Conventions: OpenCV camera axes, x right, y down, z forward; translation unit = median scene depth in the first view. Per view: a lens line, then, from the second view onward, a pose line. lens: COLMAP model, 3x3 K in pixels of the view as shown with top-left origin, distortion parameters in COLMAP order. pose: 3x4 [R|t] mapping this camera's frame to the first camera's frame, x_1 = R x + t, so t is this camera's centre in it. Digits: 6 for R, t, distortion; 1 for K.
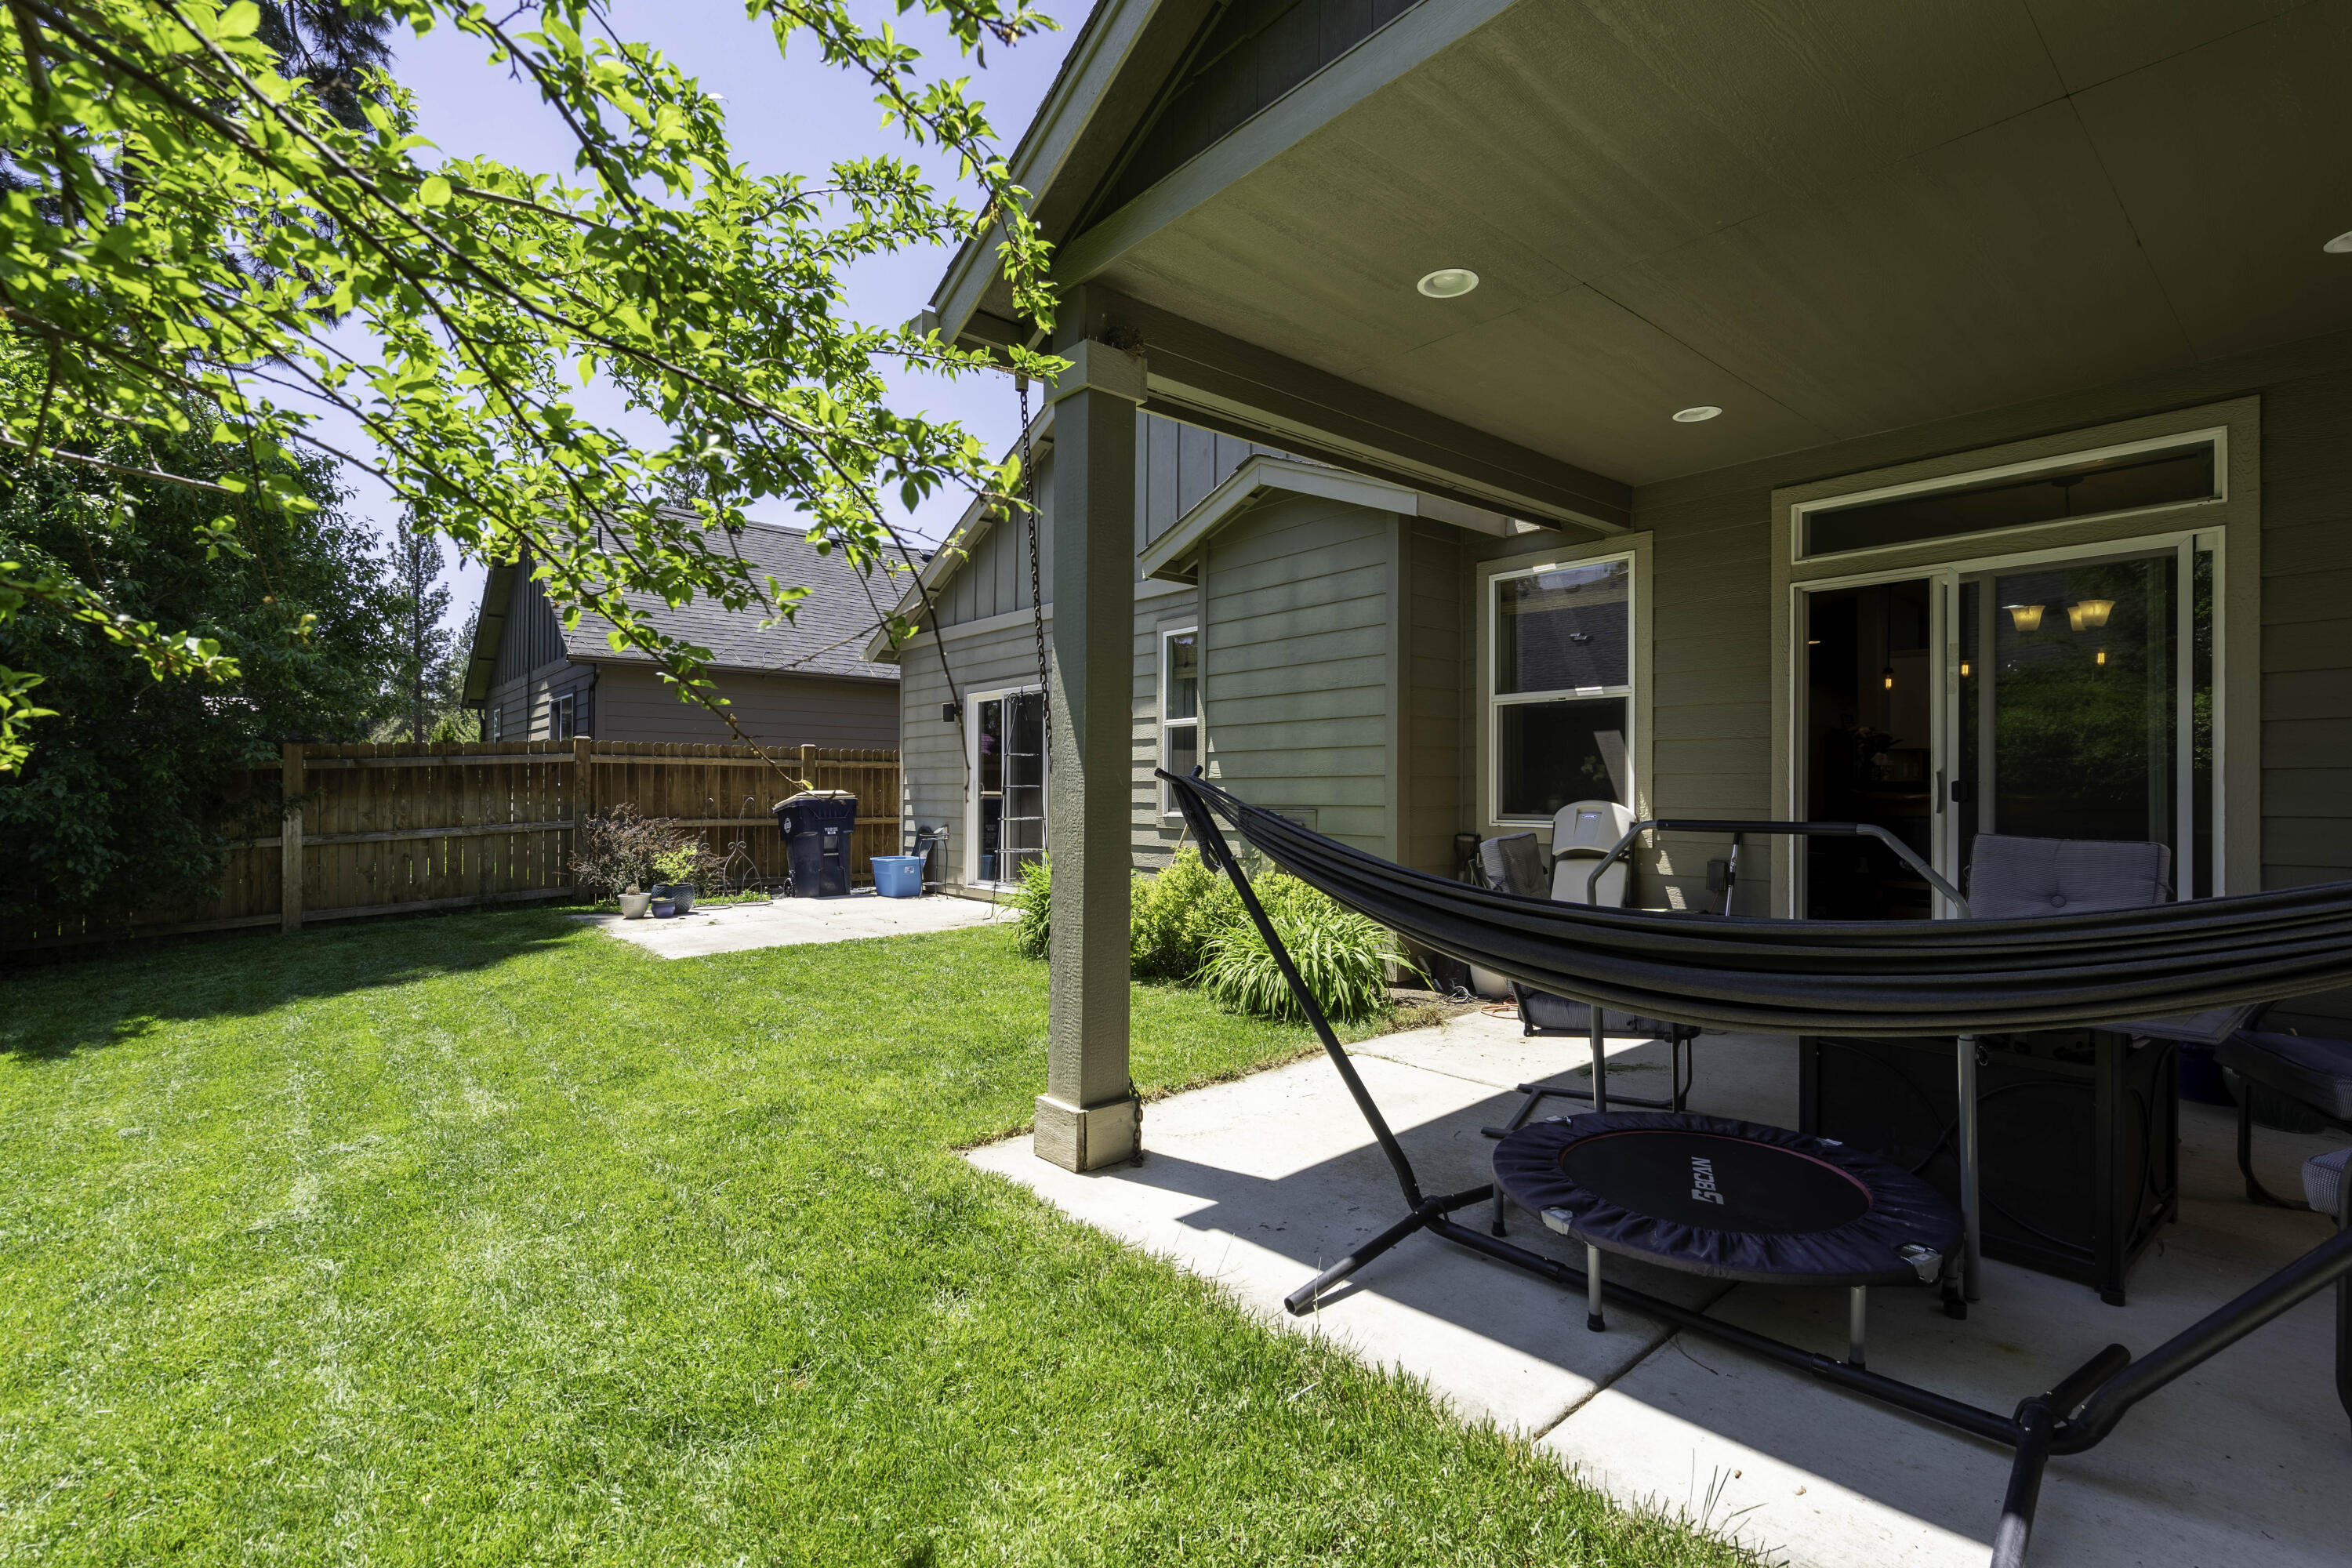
lens RADIAL K [[1070.6, 0, 1176.0], [0, 1070.6, 784.0], [0, 0, 1]] dist [-0.019642, 0.016558]
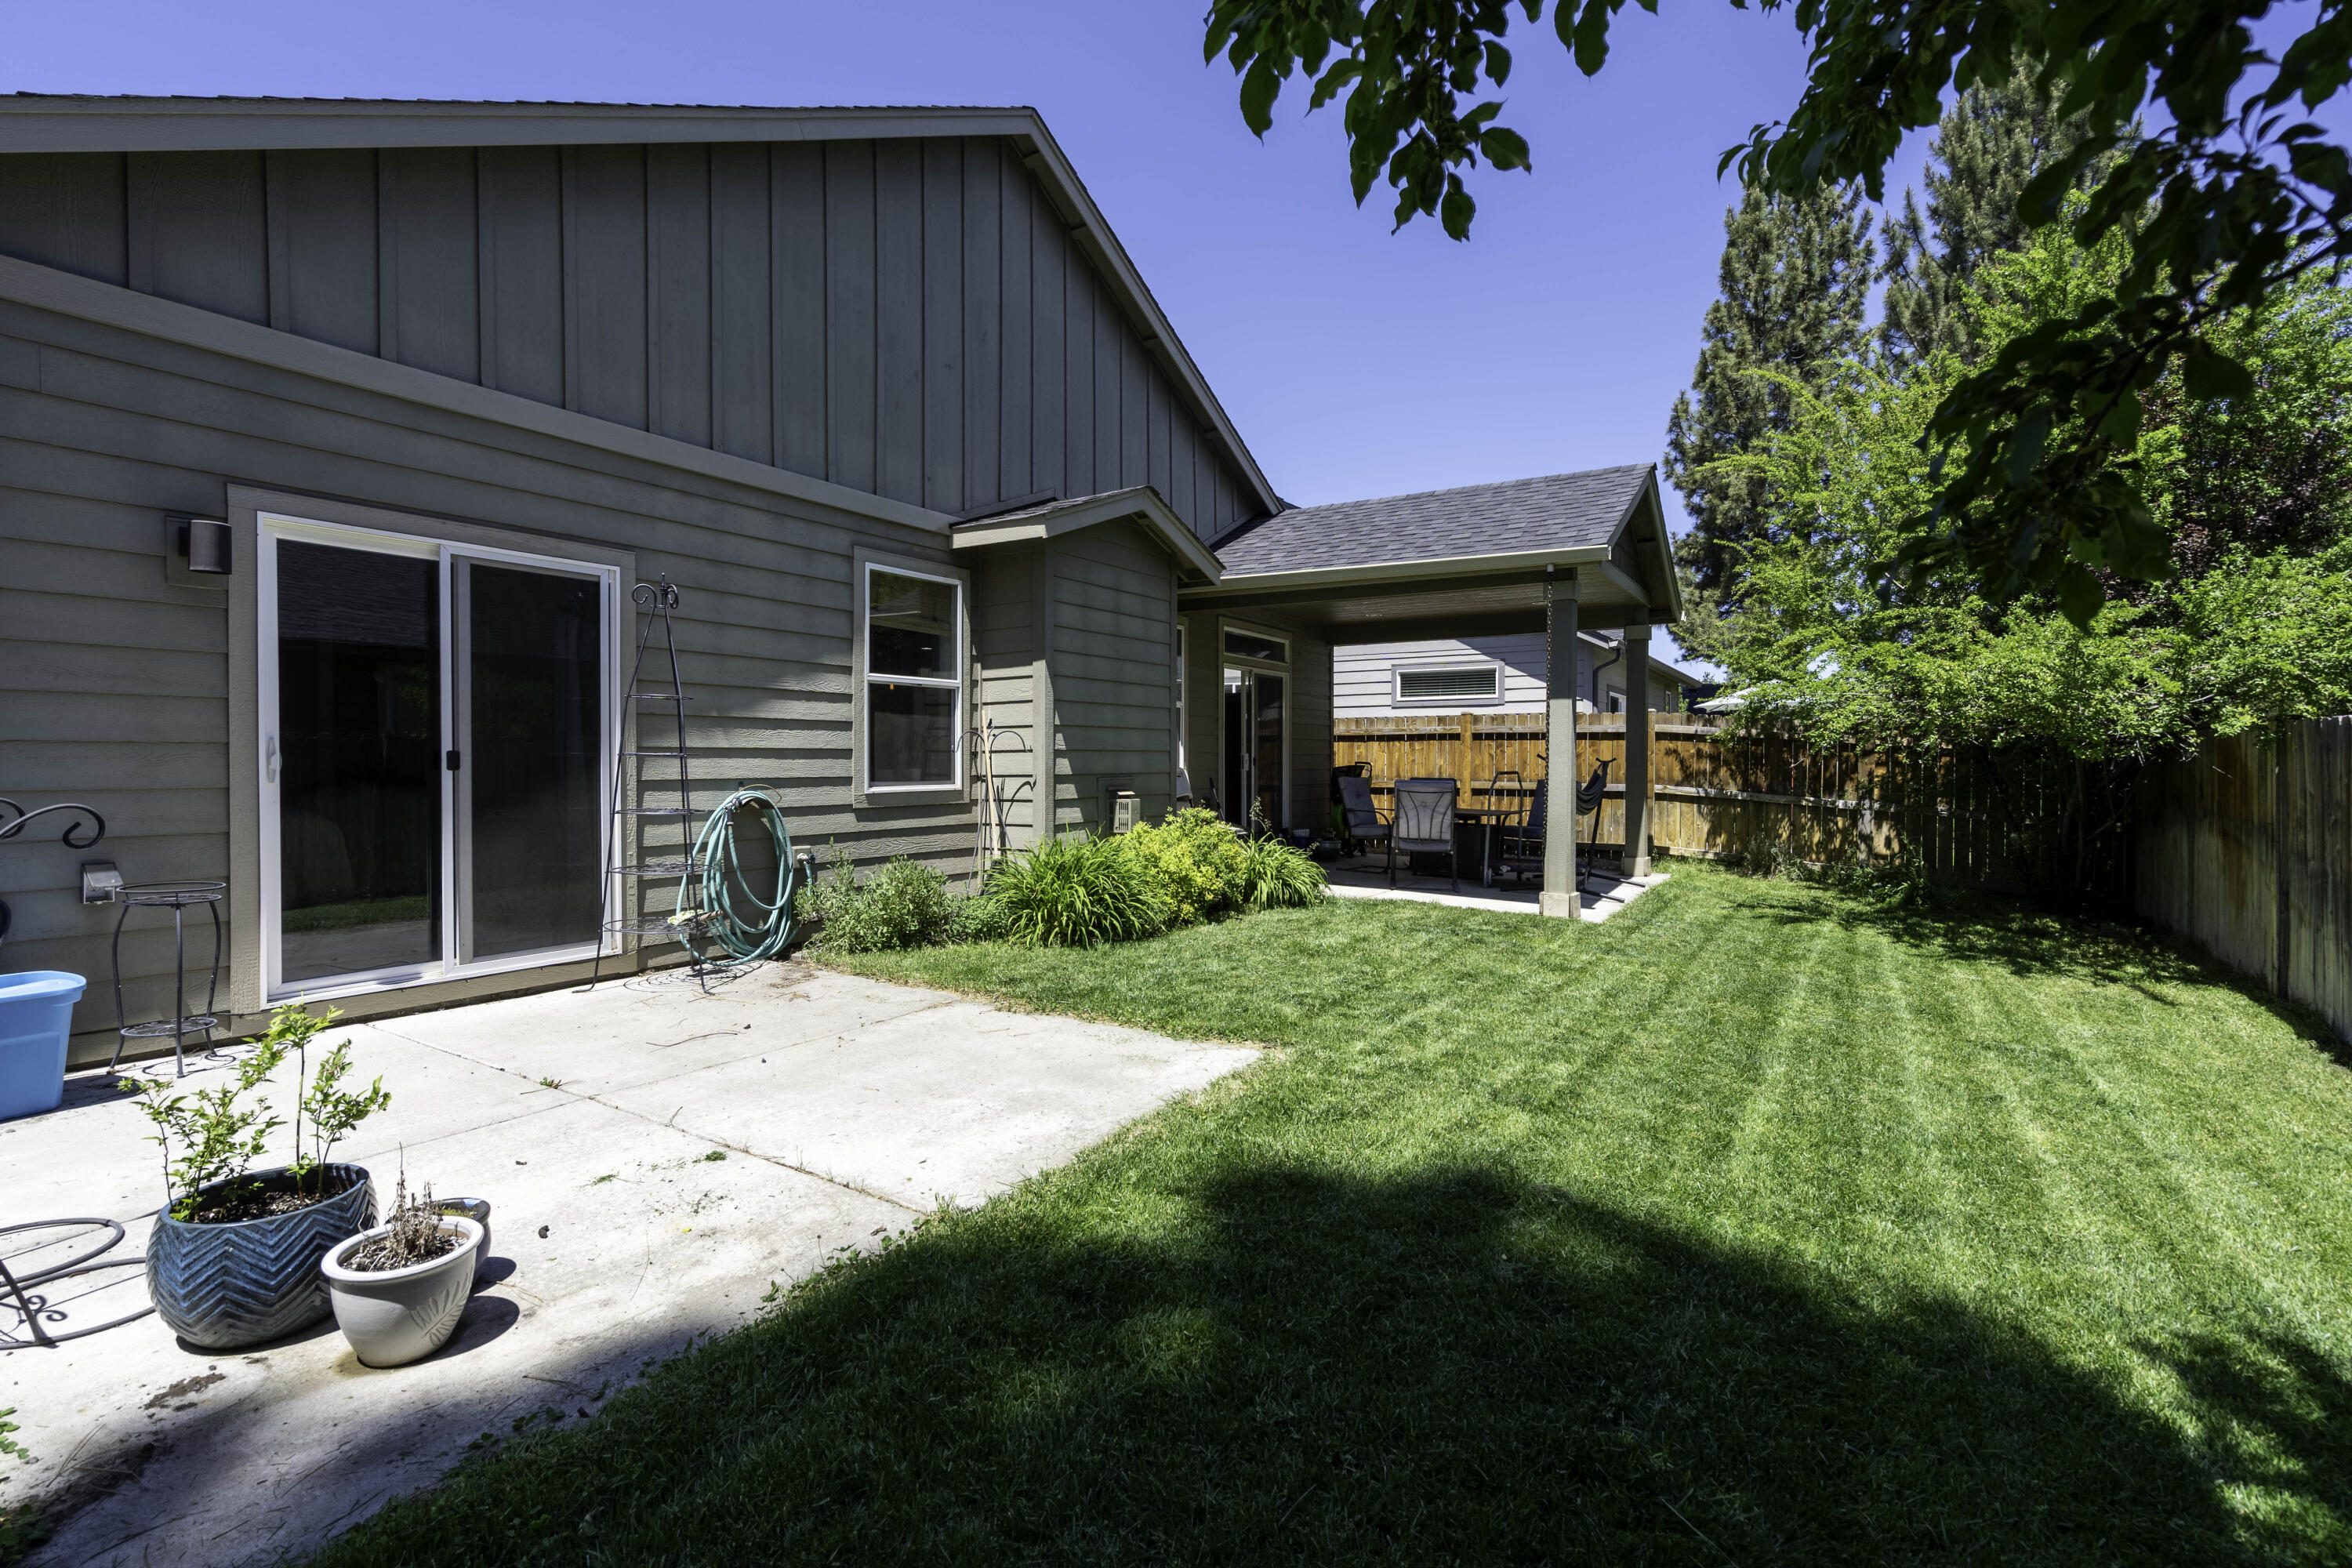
lens RADIAL K [[1076.4, 0, 1176.0], [0, 1076.4, 784.0], [0, 0, 1]] dist [-0.012268, 0.005586]
pose [[-0.297505, -0.027968, 0.954311, -0.835514], [-0.013603, 0.999594, 0.025054, 0.000055], [-0.954623, -0.005528, -0.297764, 1.003745]]
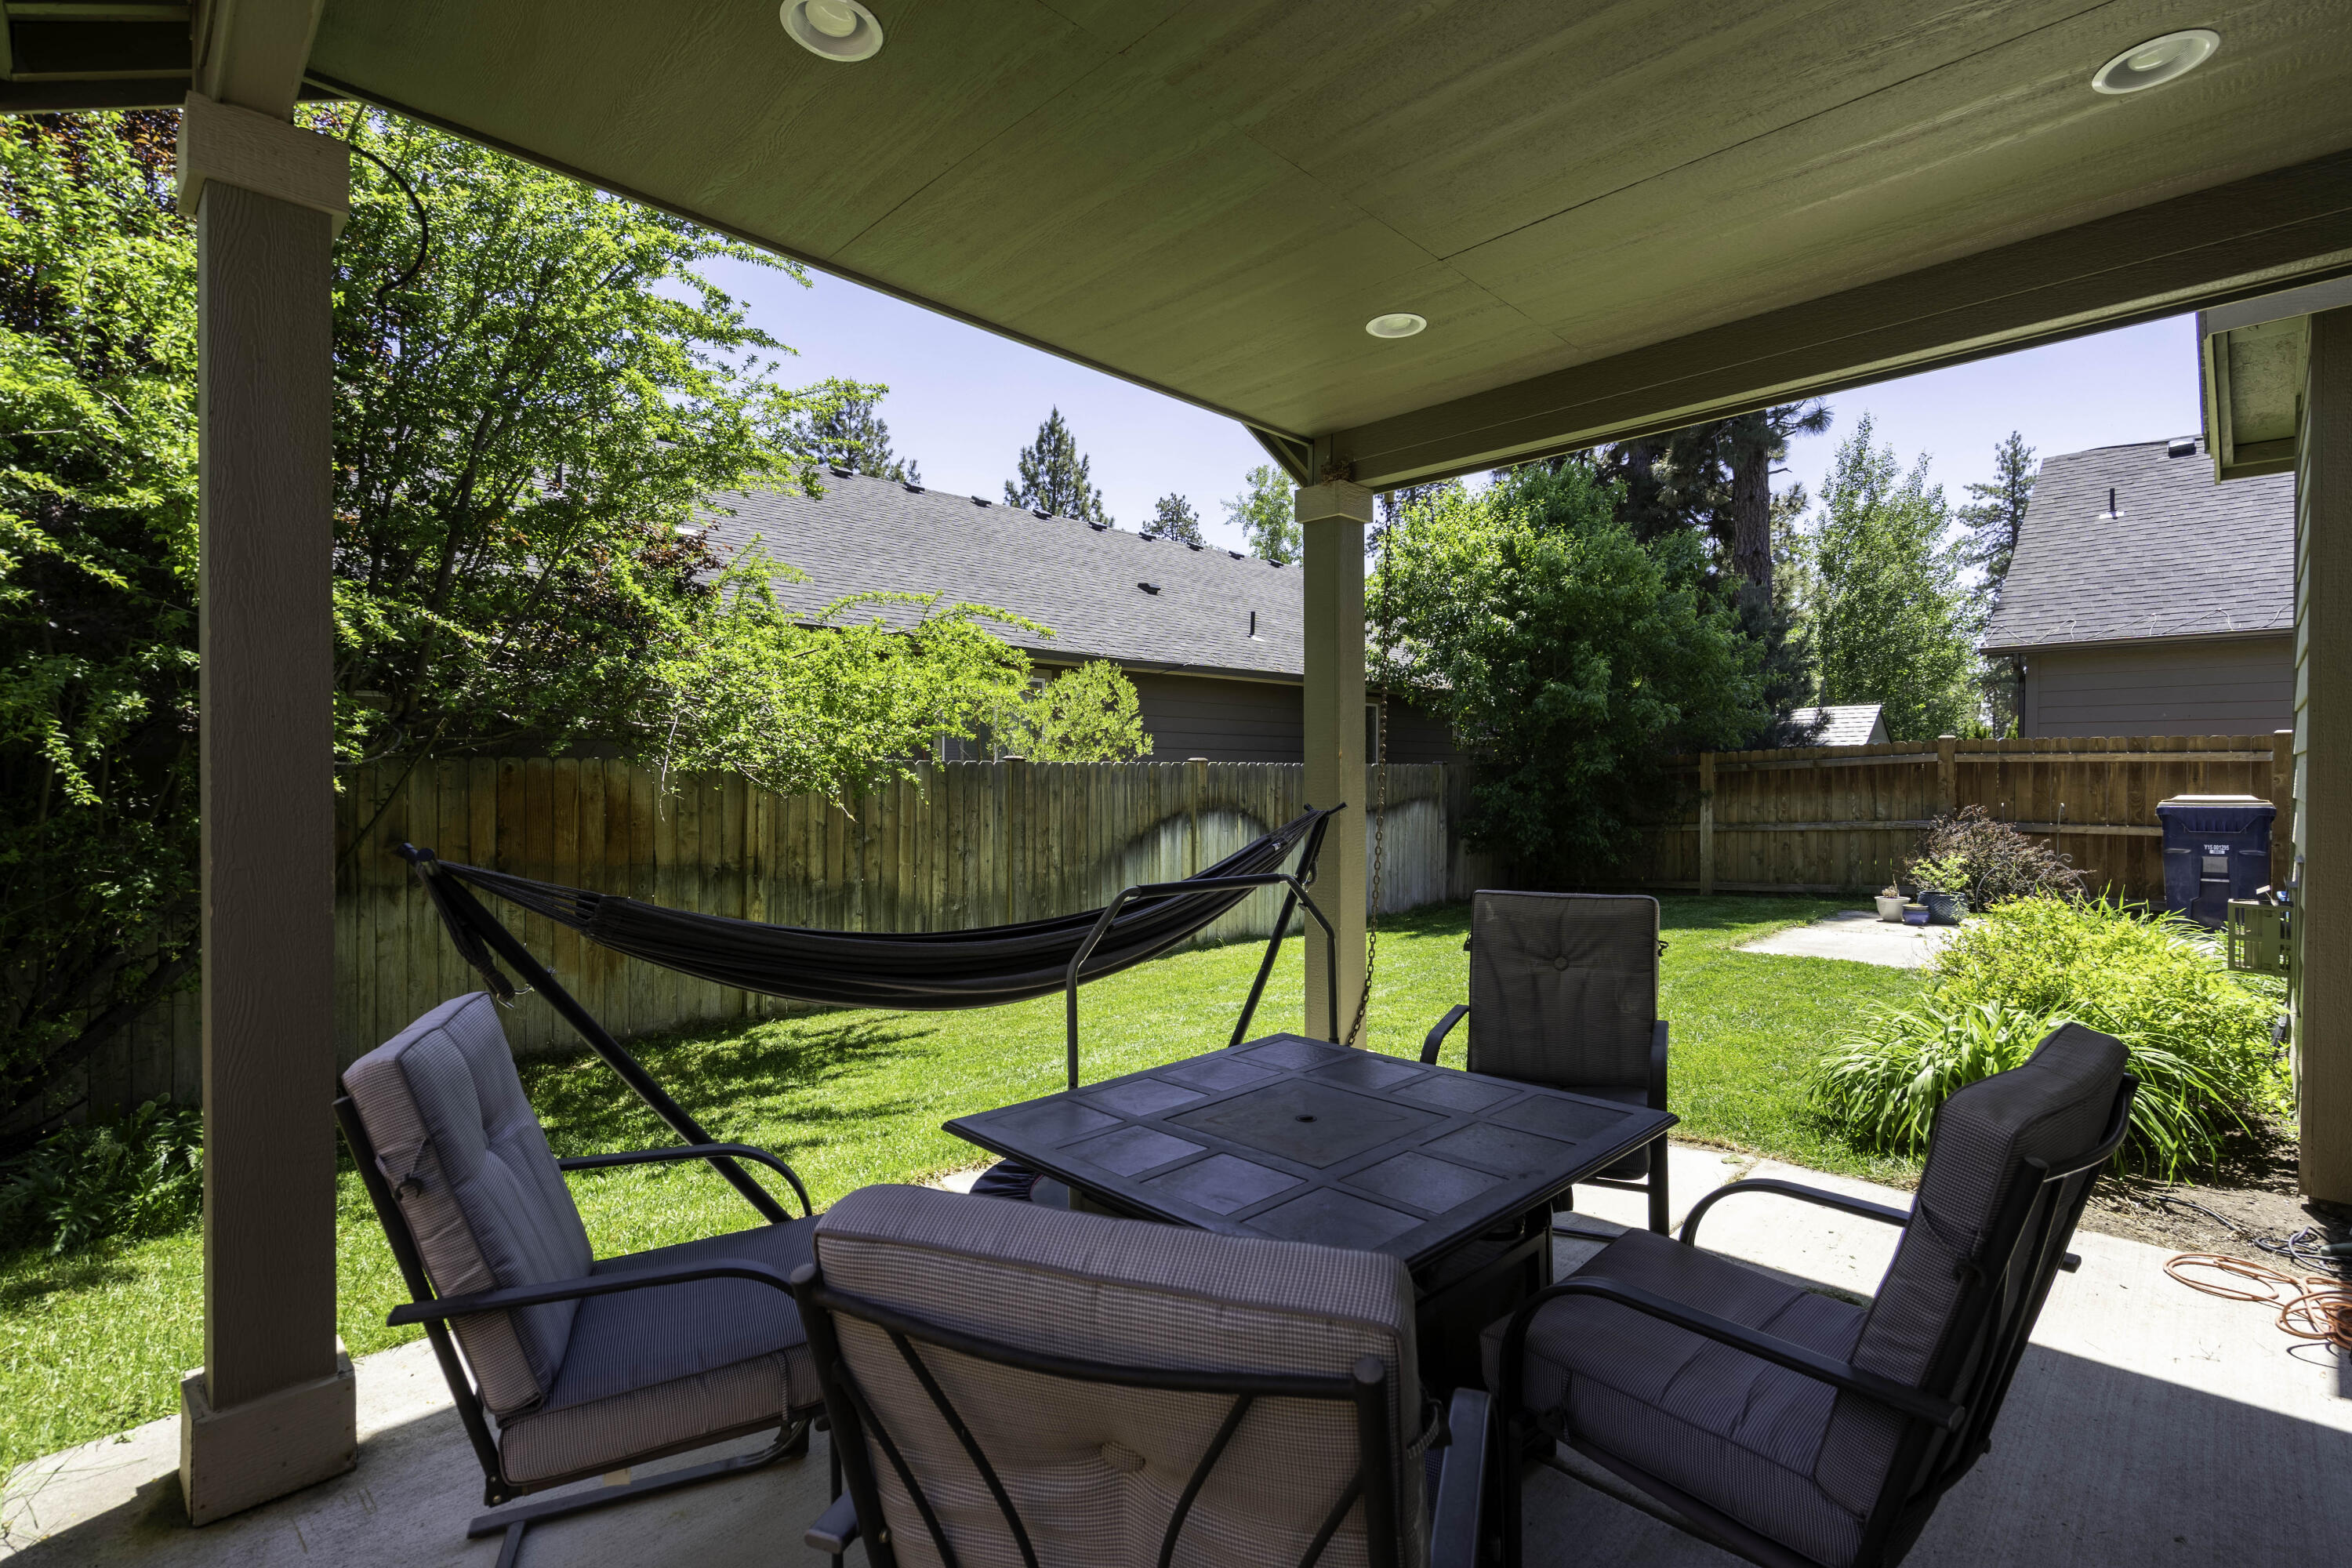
lens RADIAL K [[1070.6, 0, 1176.0], [0, 1070.6, 784.0], [0, 0, 1]] dist [-0.019642, 0.016558]
pose [[0.083863, 0.009150, -0.996435, 0.482183], [0.007710, 0.999922, 0.009831, -0.019915], [0.996447, -0.008507, 0.083786, 0.272529]]
